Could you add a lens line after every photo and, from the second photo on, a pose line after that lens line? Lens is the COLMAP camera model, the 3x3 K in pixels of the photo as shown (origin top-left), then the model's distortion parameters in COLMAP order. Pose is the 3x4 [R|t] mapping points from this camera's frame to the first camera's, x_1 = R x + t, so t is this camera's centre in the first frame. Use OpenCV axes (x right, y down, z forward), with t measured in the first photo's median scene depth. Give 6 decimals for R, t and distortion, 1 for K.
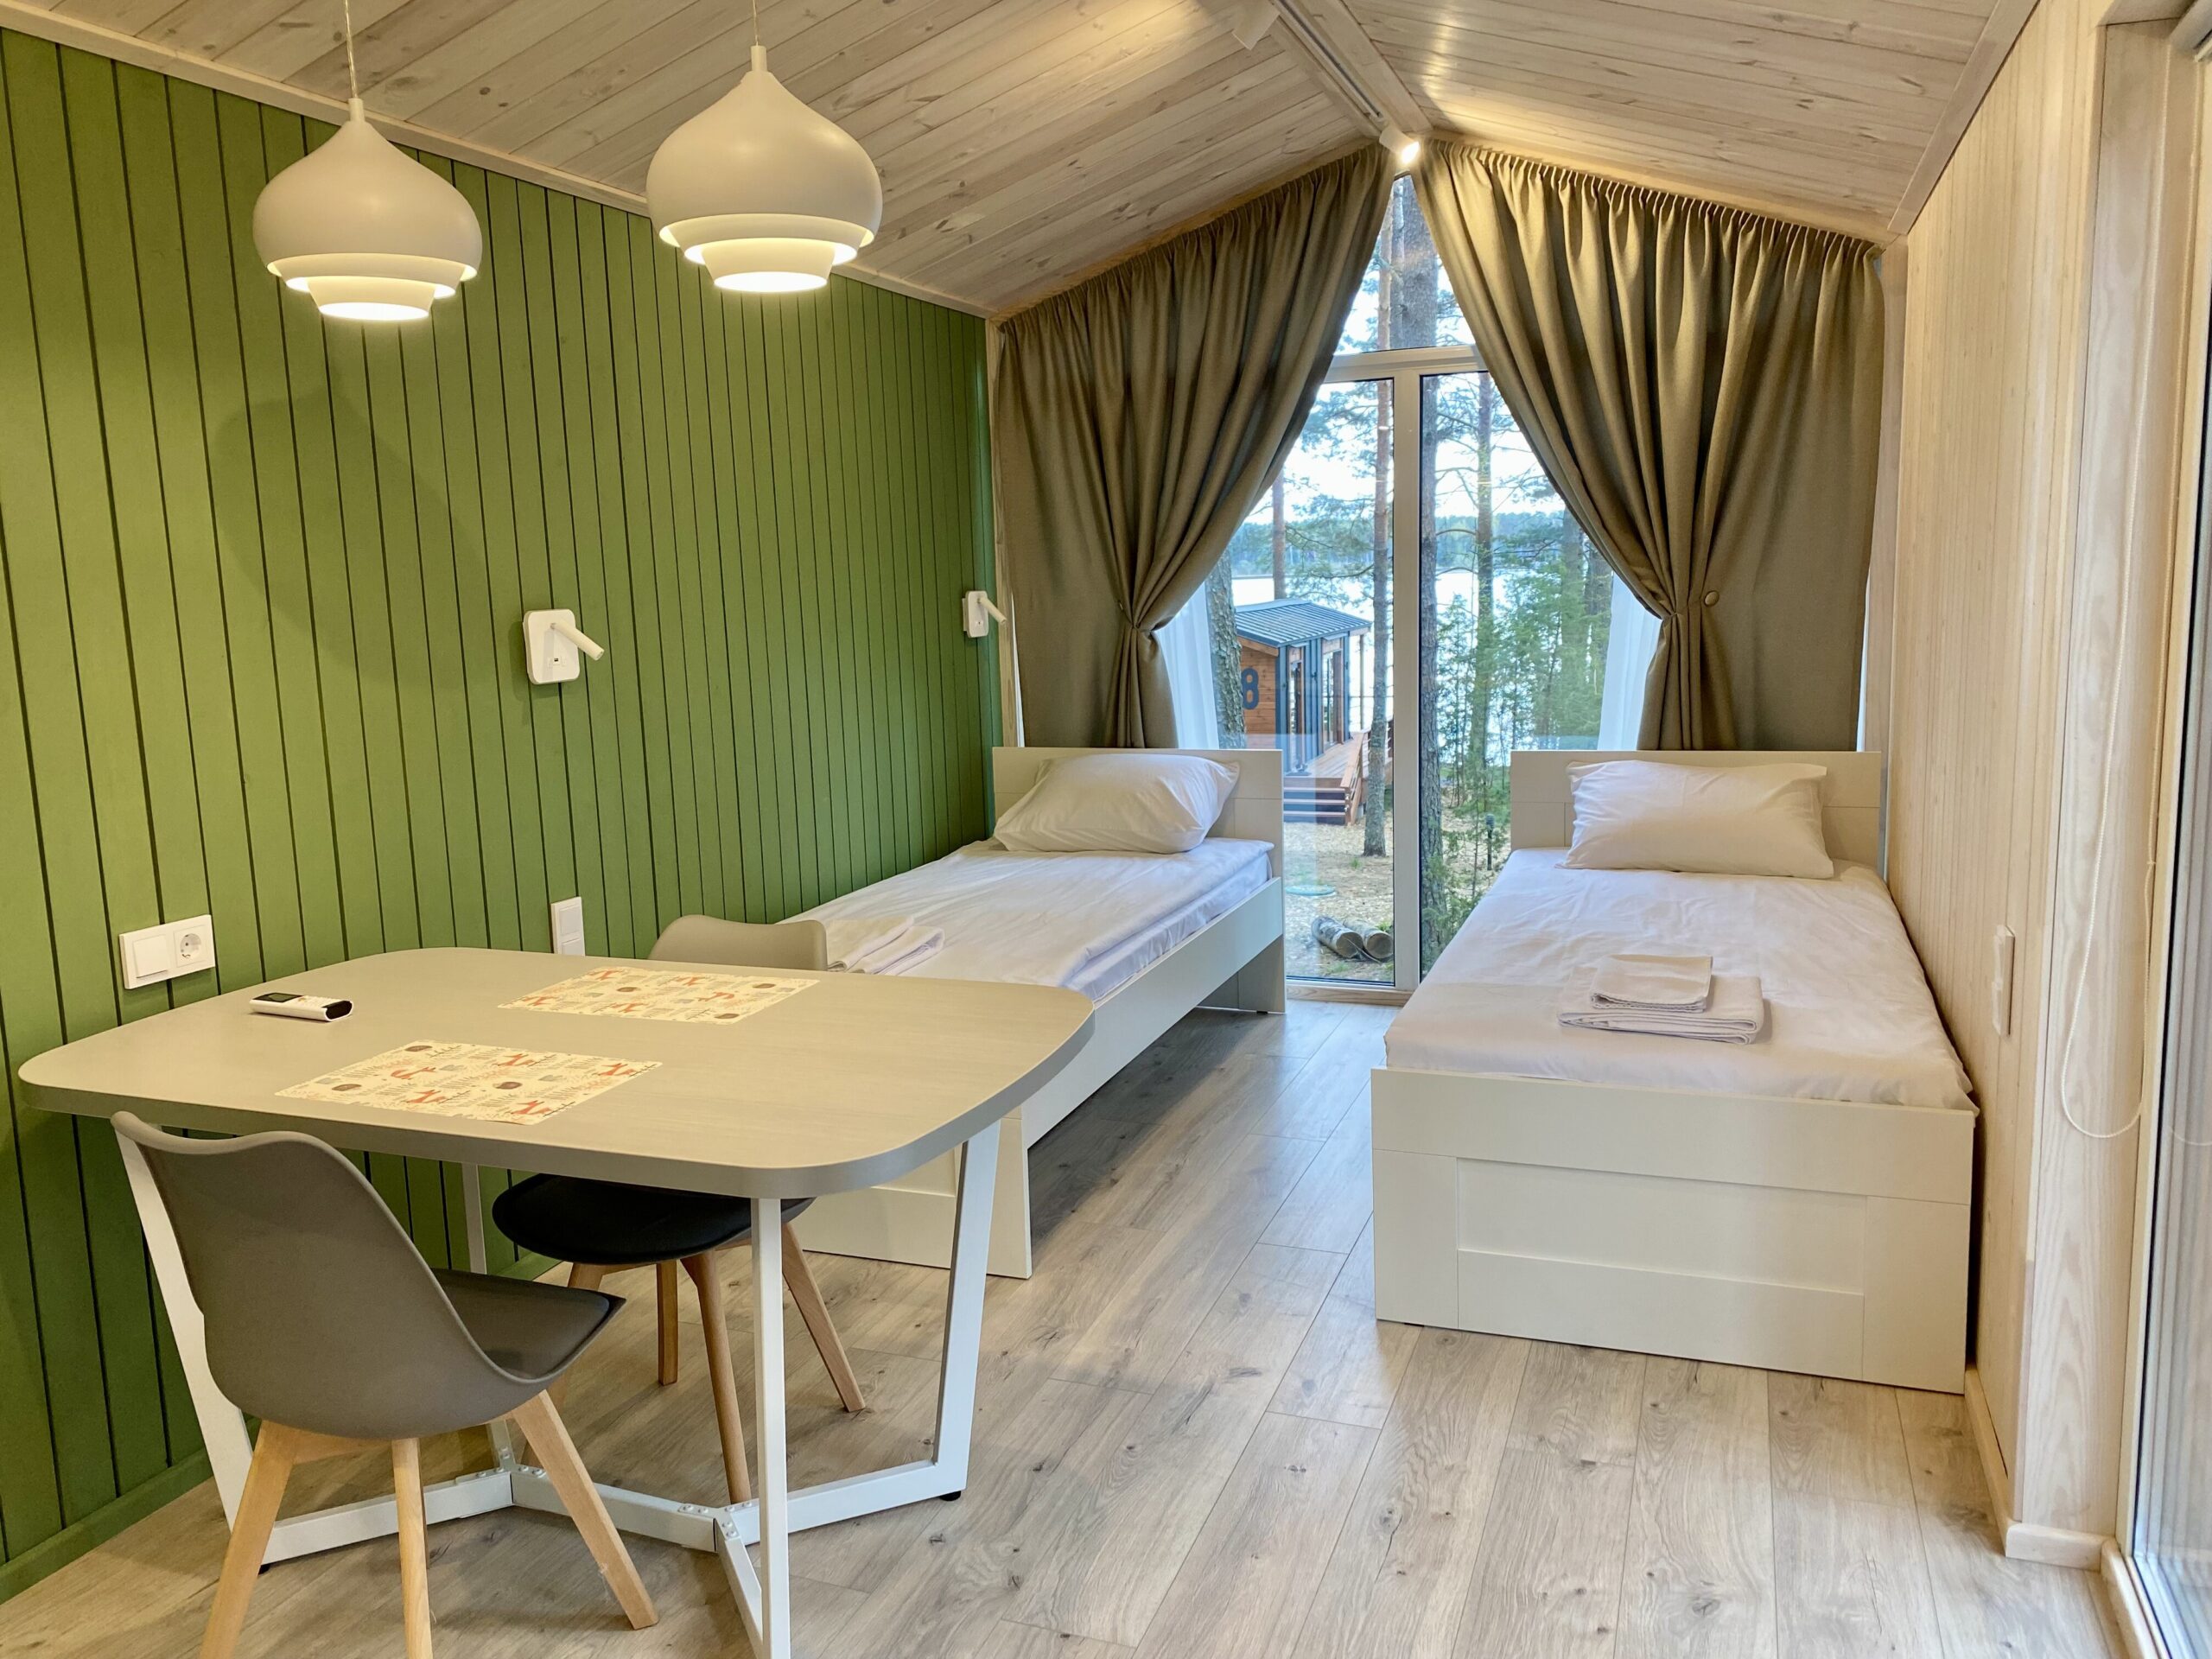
lens RADIAL K [[1699.2, 0, 1099.9], [0, 1699.2, 820.1], [0, 0, 1]] dist [0.023533, -0.018011]
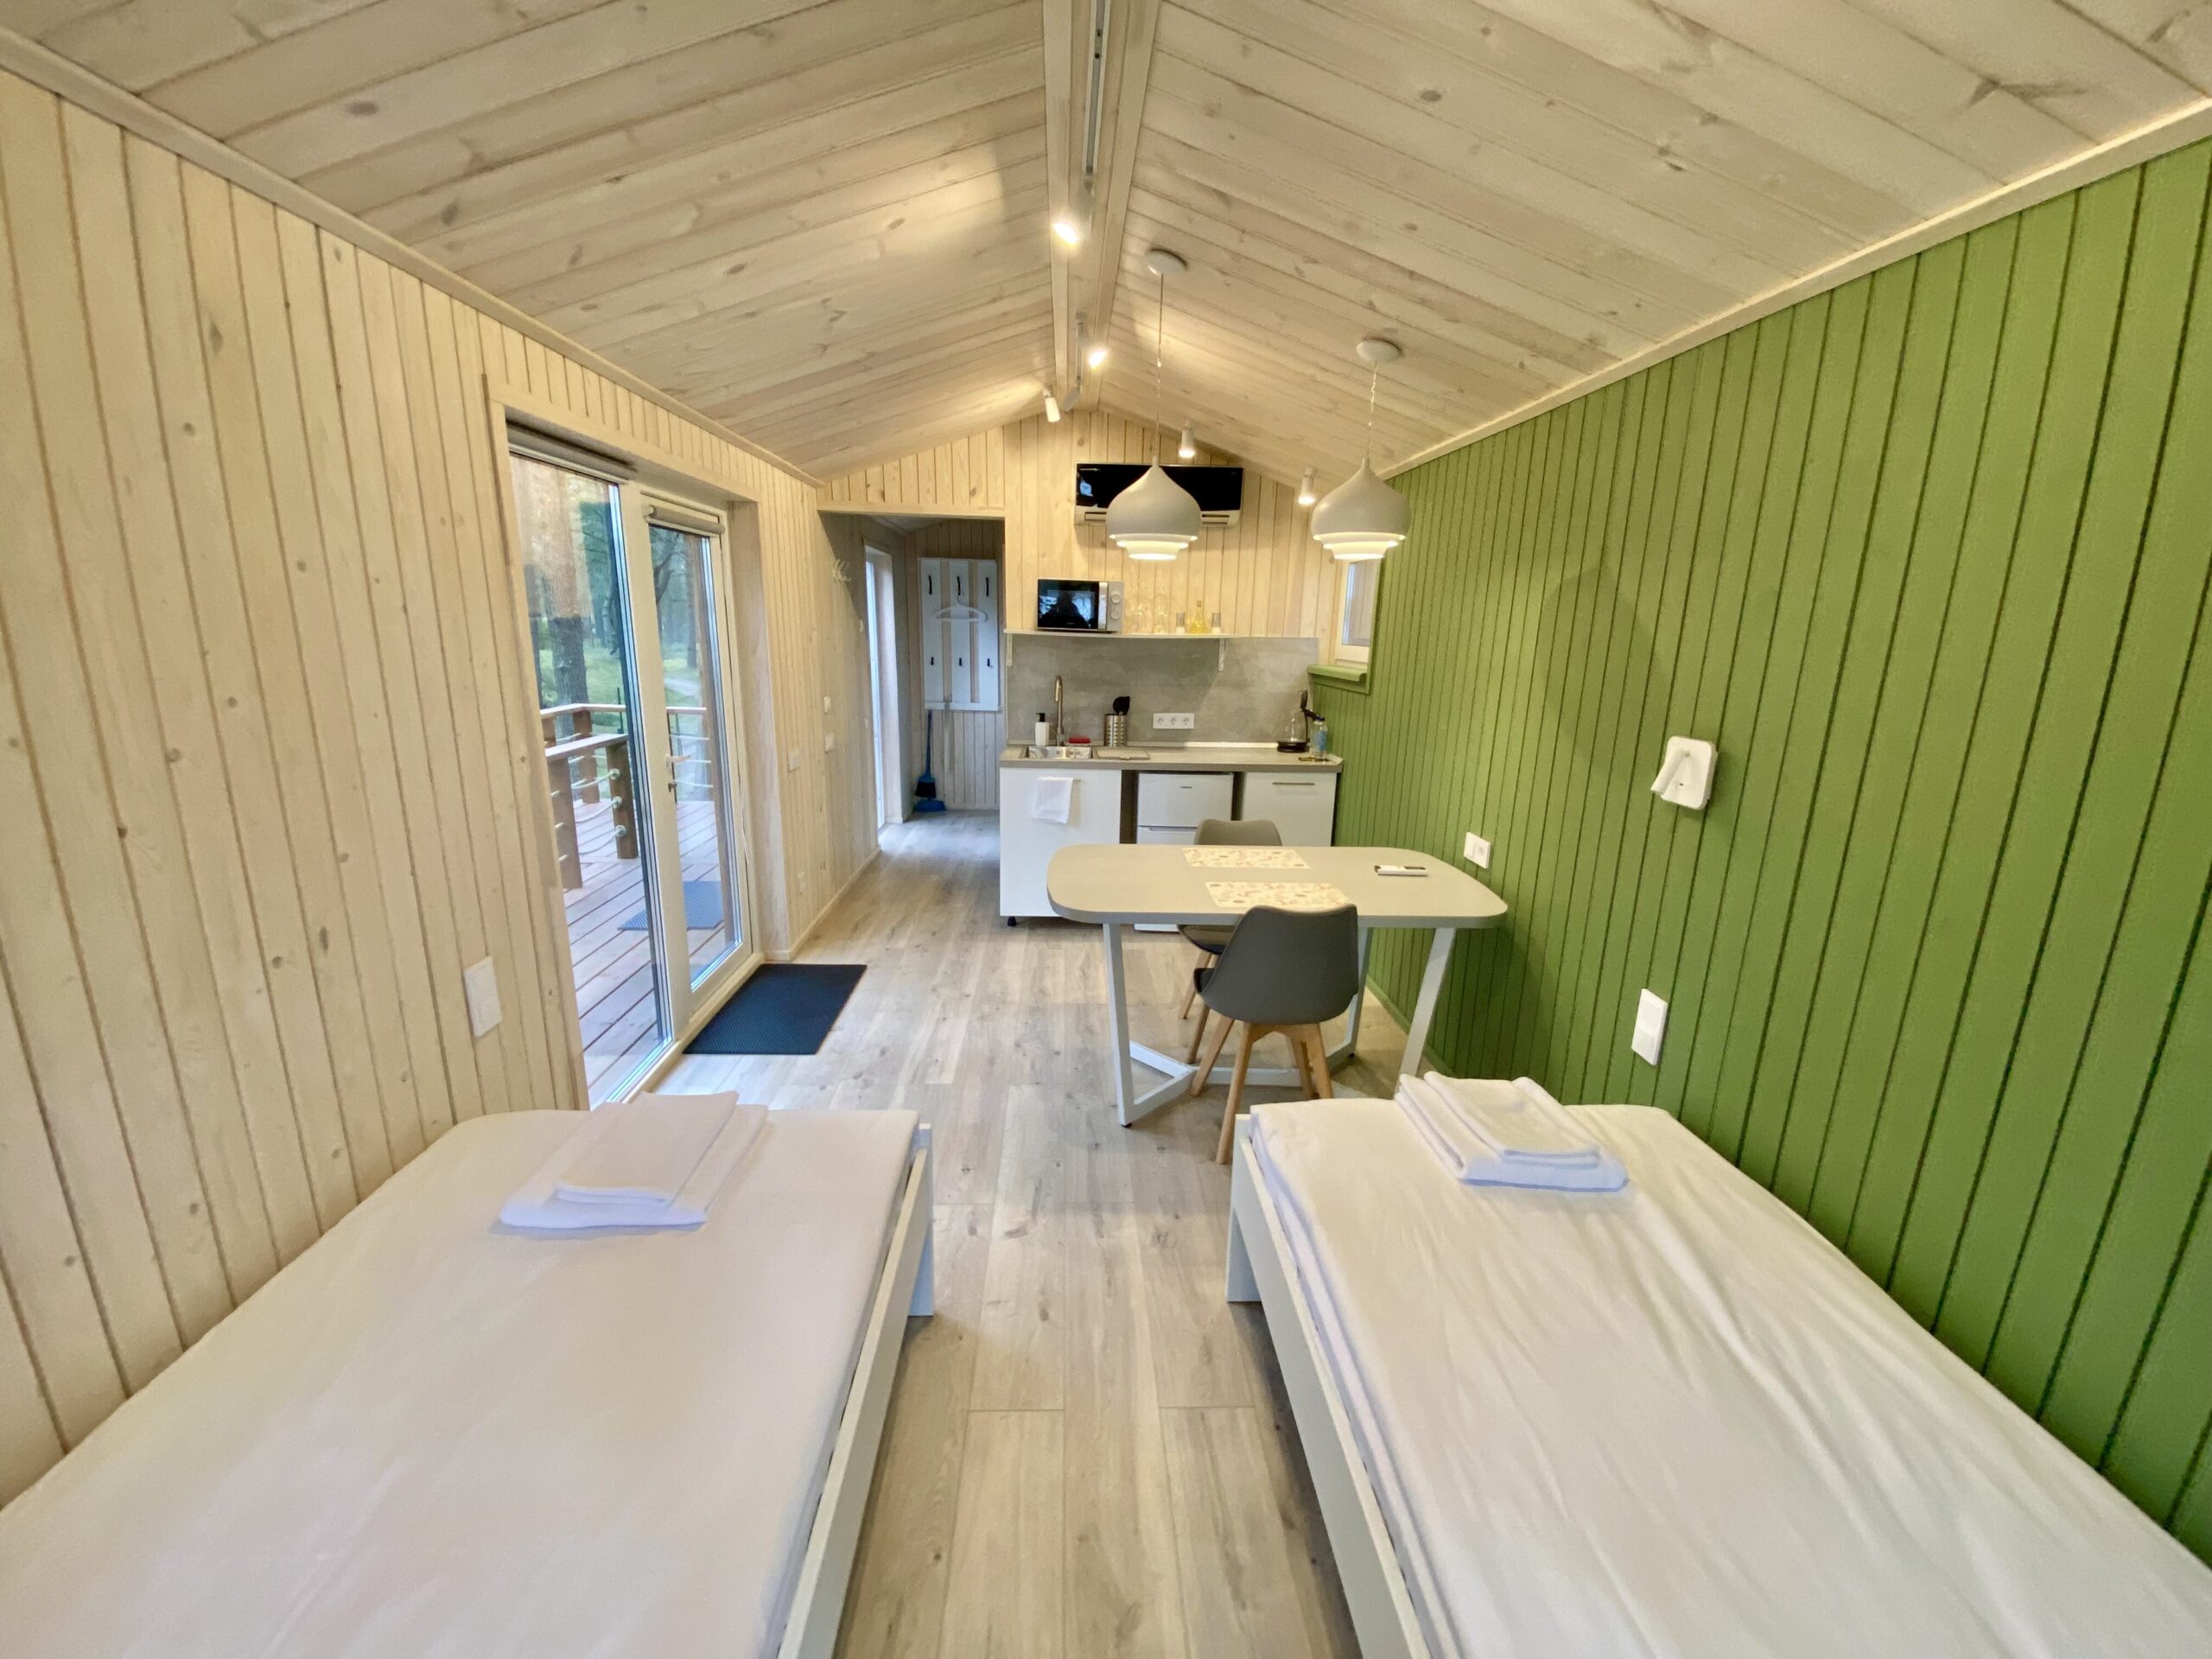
lens RADIAL K [[912.0, 0, 1115.2], [0, 912.0, 834.7], [0, 0, 1]] dist [-0.007446, -0.003246]
pose [[-0.920737, 0.107803, -0.374996, 0.333436], [-0.043494, 0.926728, 0.373206, -0.384508], [0.387752, 0.359935, -0.848584, 1.969664]]
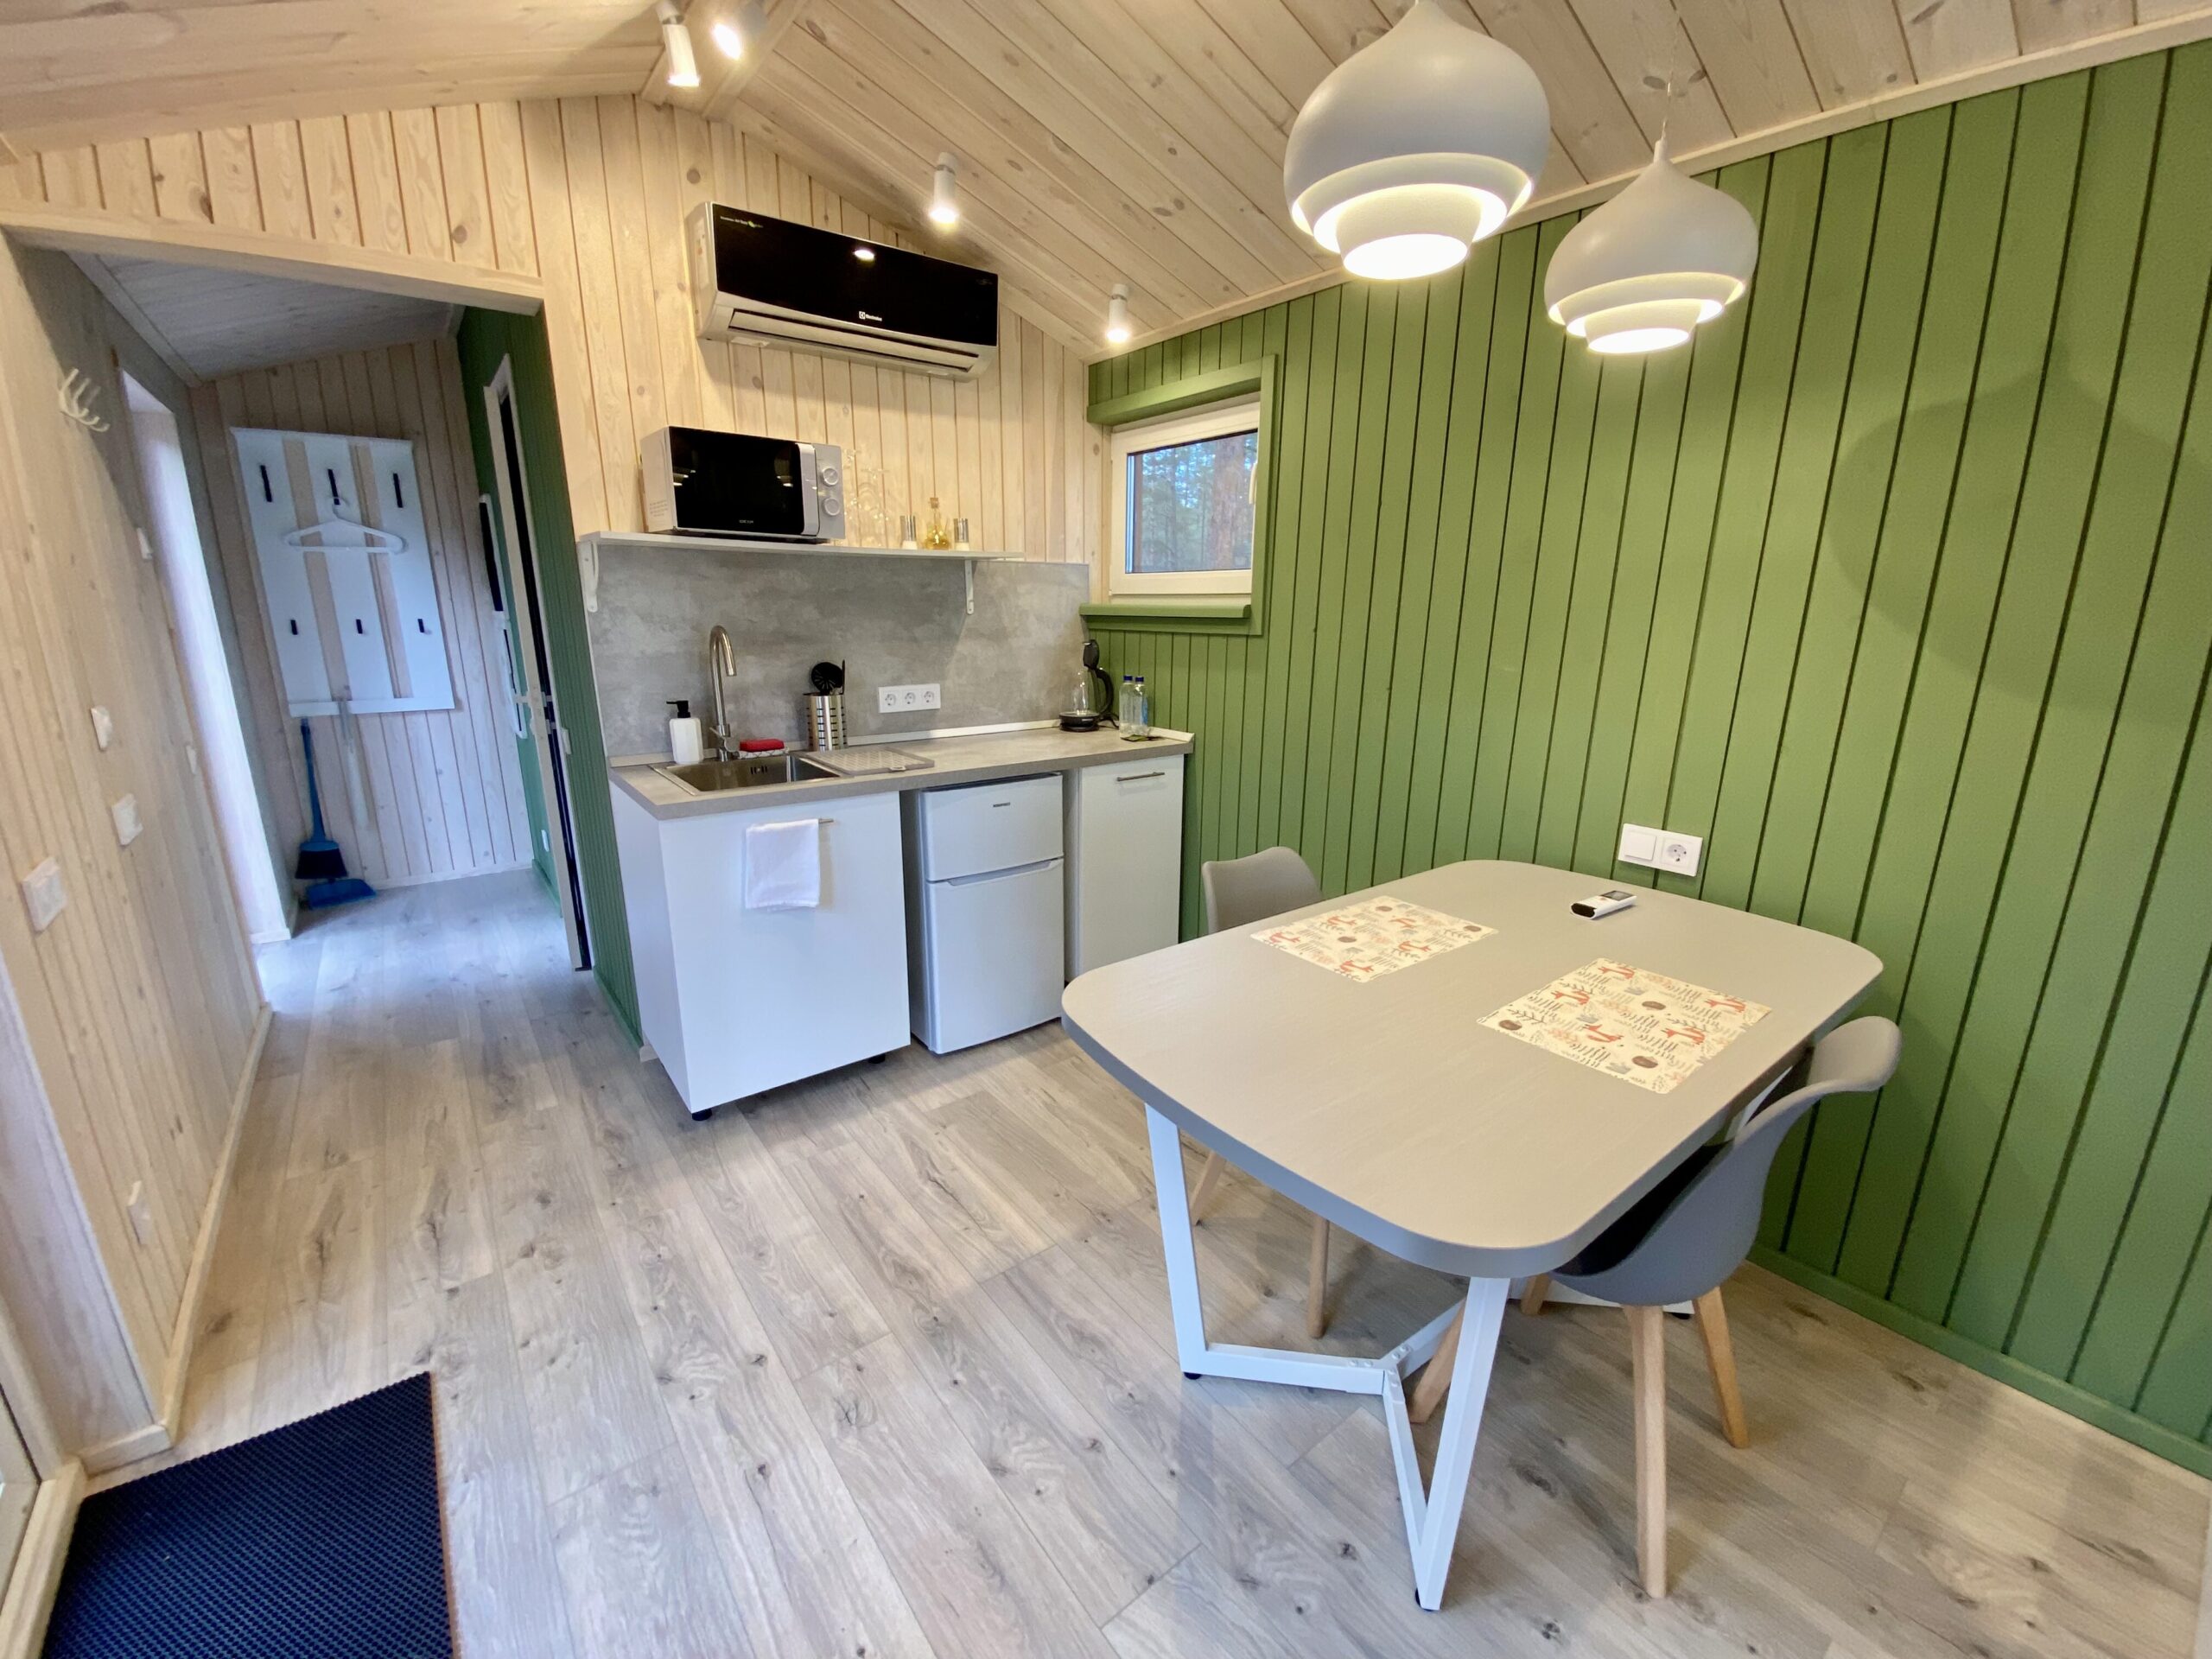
lens RADIAL K [[912.0, 0, 1103.7], [0, 912.0, 827.8], [0, 0, 1]] dist [-0.007446, -0.003246]
pose [[-0.527661, 0.234413, -0.816471, 0.333358], [-0.117591, 0.931759, 0.343508, -0.156308], [0.841276, 0.277265, -0.464089, 1.039679]]
